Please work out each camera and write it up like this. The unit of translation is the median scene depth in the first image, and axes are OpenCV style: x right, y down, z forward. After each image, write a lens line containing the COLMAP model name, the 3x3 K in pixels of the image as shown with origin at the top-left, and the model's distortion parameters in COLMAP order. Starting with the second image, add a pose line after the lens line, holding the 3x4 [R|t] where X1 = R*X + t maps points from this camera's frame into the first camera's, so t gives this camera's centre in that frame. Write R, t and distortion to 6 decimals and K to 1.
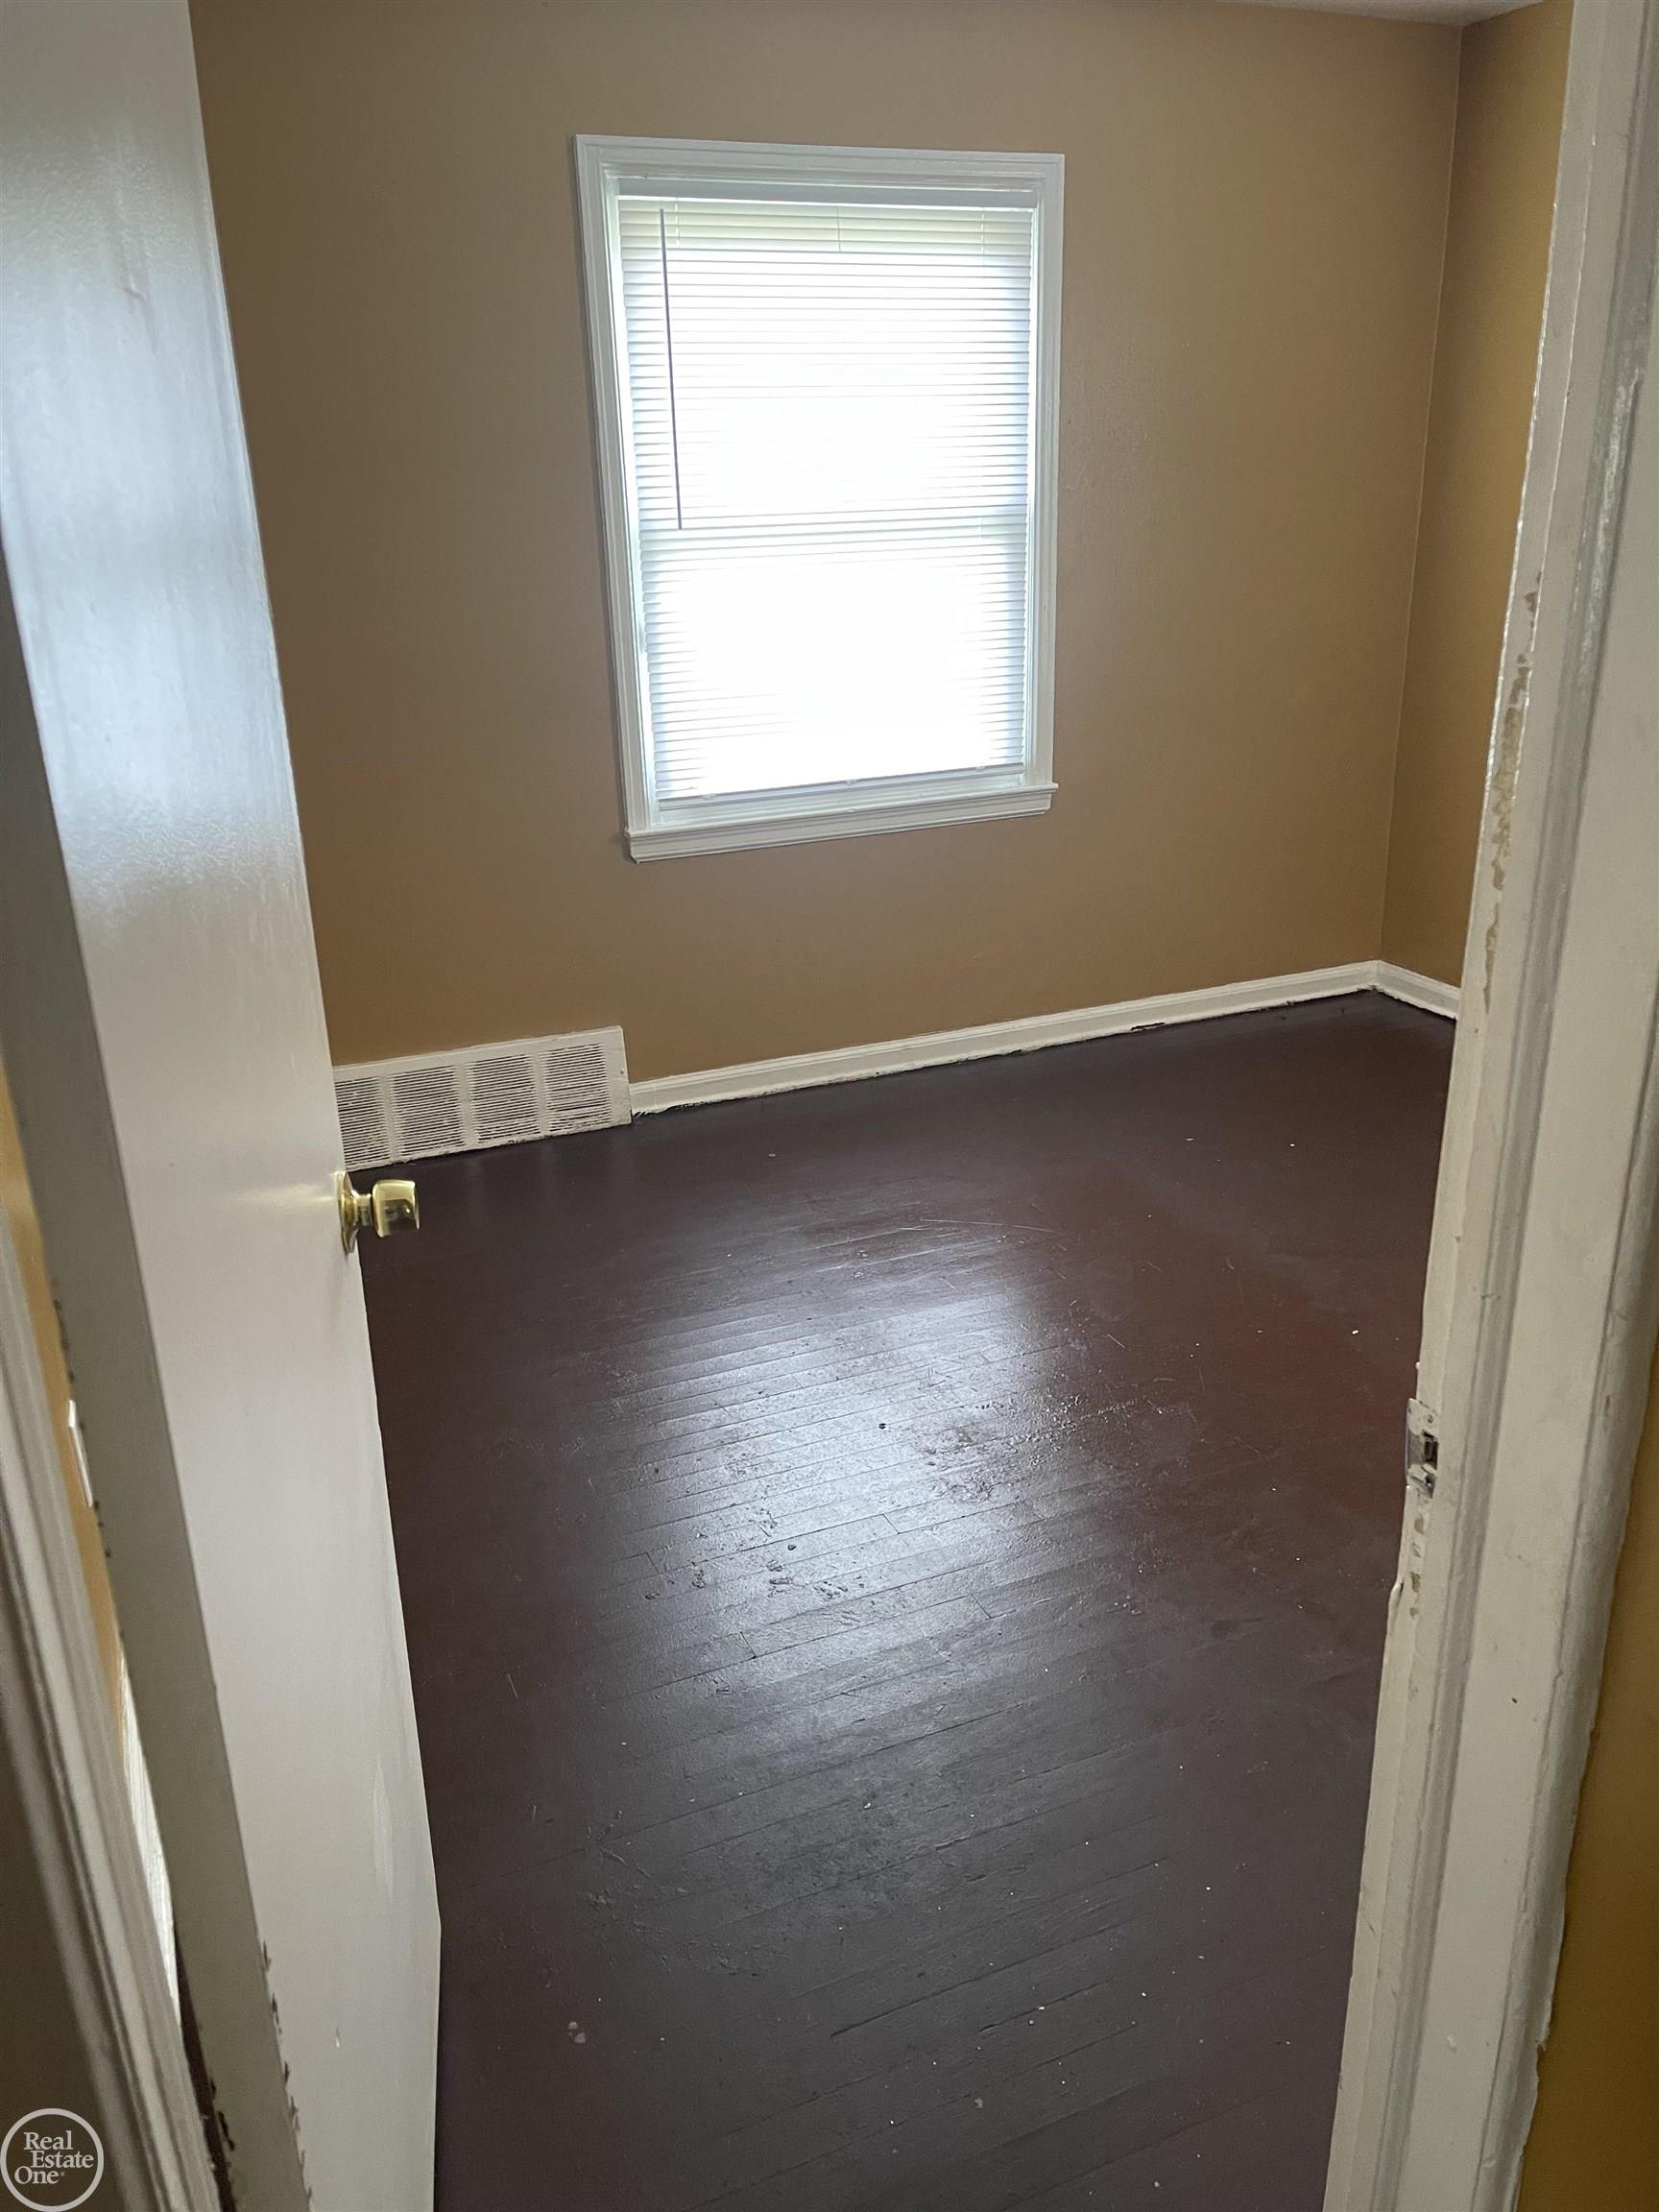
lens RADIAL K [[1662.6, 0, 829.5], [0, 1662.6, 1106.0], [0, 0, 1]] dist [-0.006582, -0.004367]
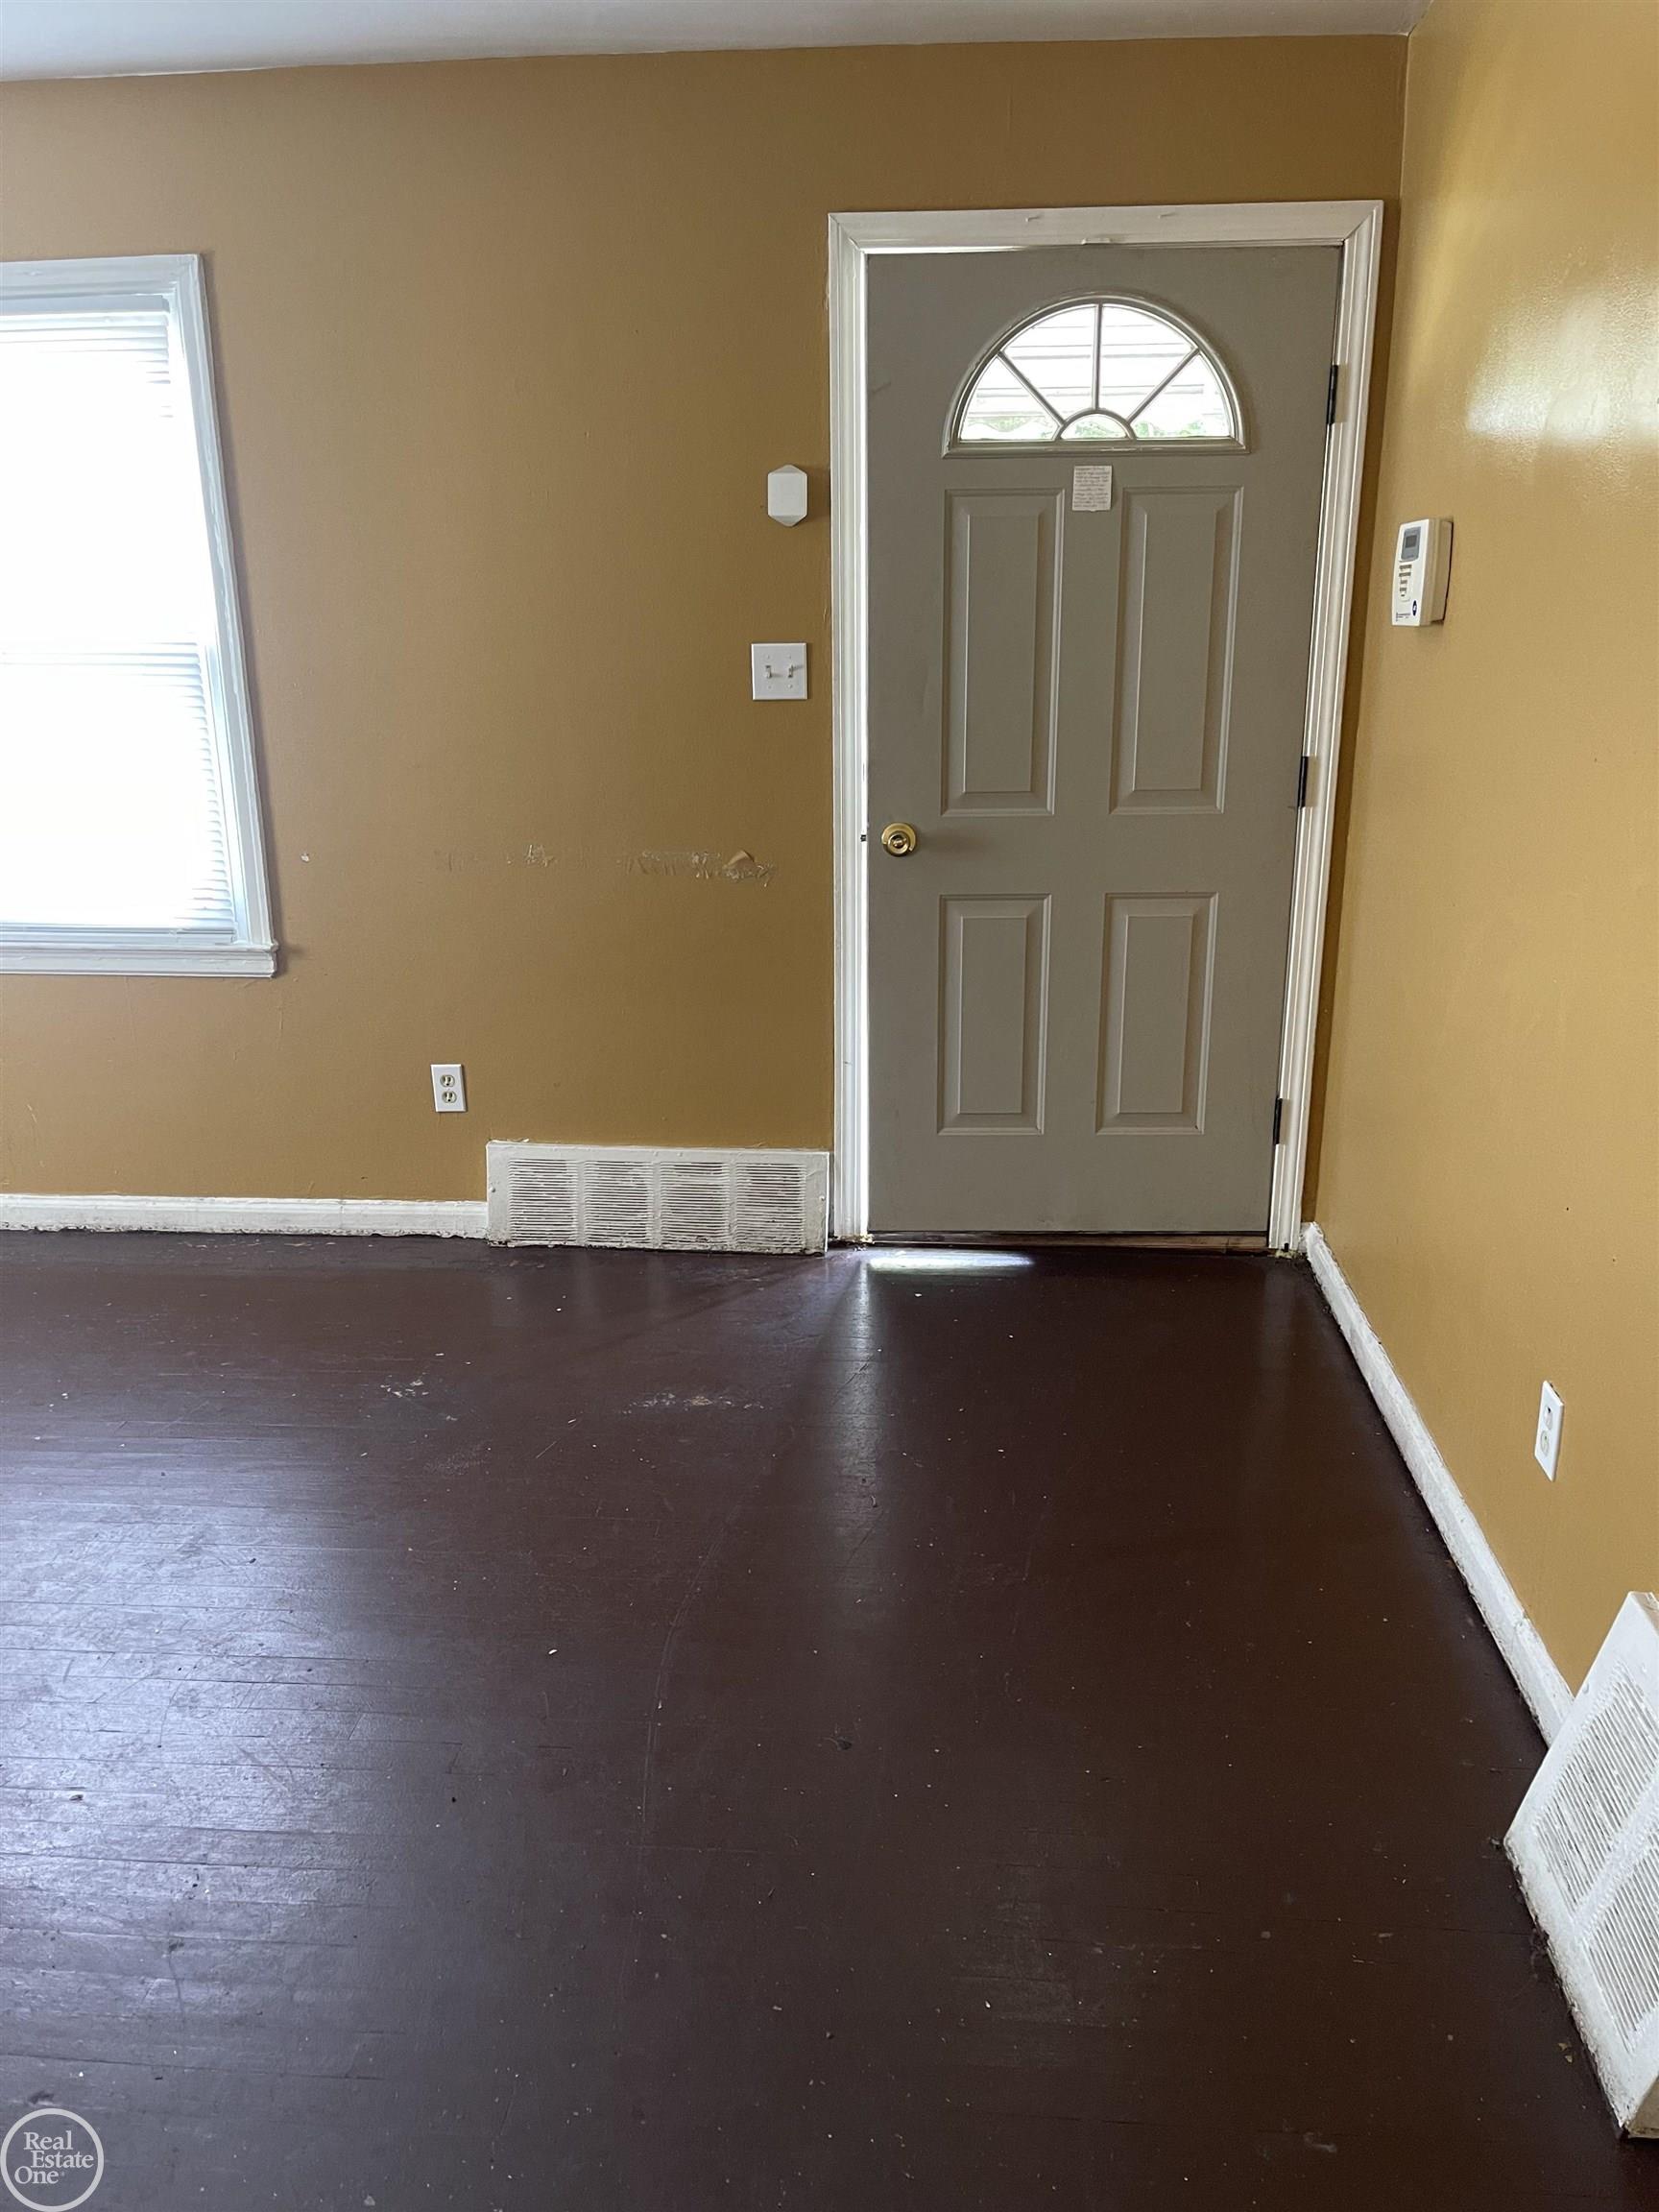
lens RADIAL K [[1684.1, 0, 829.5], [0, 1684.1, 1106.0], [0, 0, 1]] dist [0.083596, -0.139027]
pose [[0.894846, 0.148107, -0.421088, 0.875273], [-0.175299, 0.984162, -0.026371, -0.150028], [0.410513, 0.097414, 0.906636, 0.340238]]
